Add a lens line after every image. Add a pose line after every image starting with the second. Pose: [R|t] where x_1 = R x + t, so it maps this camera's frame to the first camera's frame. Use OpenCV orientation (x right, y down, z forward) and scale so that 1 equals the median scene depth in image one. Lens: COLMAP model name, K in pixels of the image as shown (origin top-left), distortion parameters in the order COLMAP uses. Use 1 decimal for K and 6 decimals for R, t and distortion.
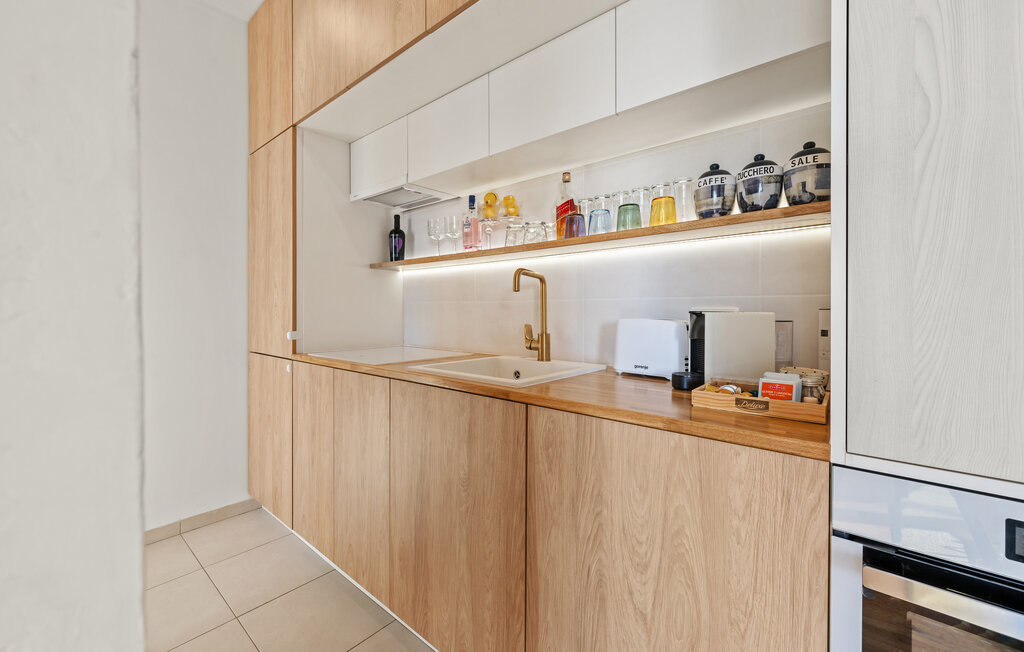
lens RADIAL K [[406.3, 0, 522.2], [0, 406.3, 310.0], [0, 0, 1]] dist [-0.002496, -0.000152]
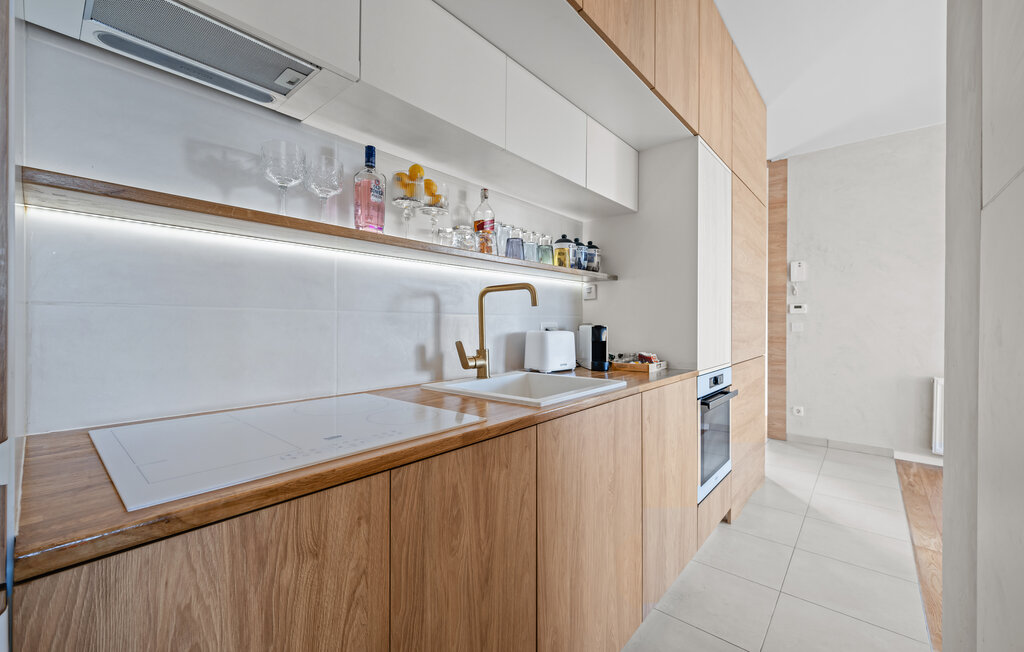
lens RADIAL K [[406.3, 0, 509.3], [0, 406.3, 325.5], [0, 0, 1]] dist [-0.002496, -0.000152]
pose [[0.035543, -0.002330, 0.999365, -1.269151], [0.003168, 0.999993, 0.002219, -0.000740], [-0.999363, 0.003087, 0.035550, 1.274898]]
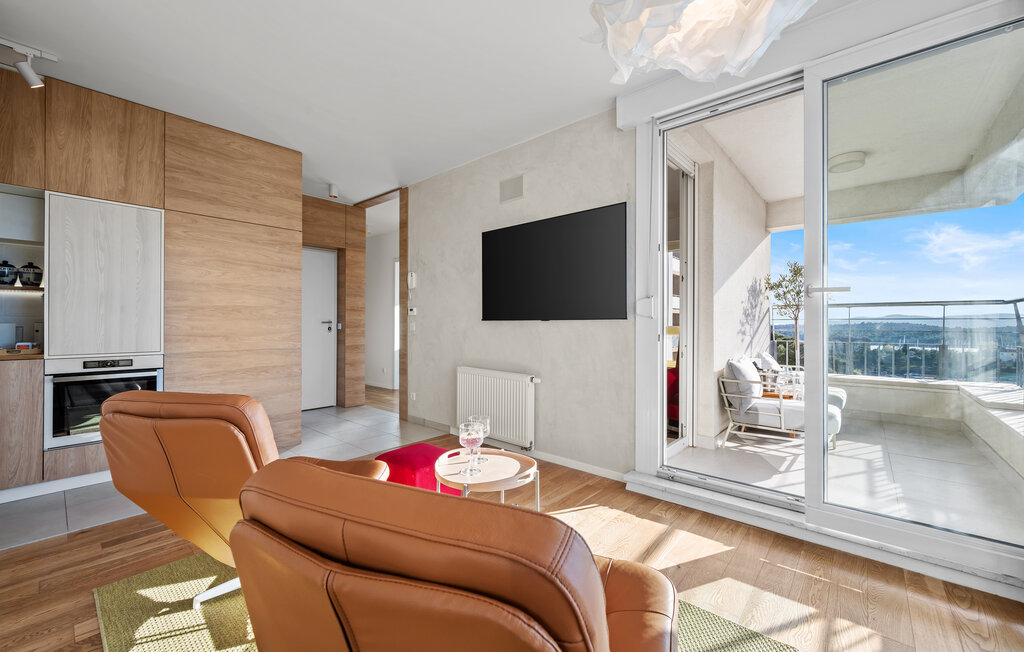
lens RADIAL K [[406.3, 0, 514.0], [0, 406.3, 323.1], [0, 0, 1]] dist [-0.002496, -0.000152]
pose [[0.020477, 0.004778, 0.999779, -1.879205], [0.000368, 0.999988, -0.004786, 0.012683], [-0.999790, 0.000466, 0.020475, -2.227338]]
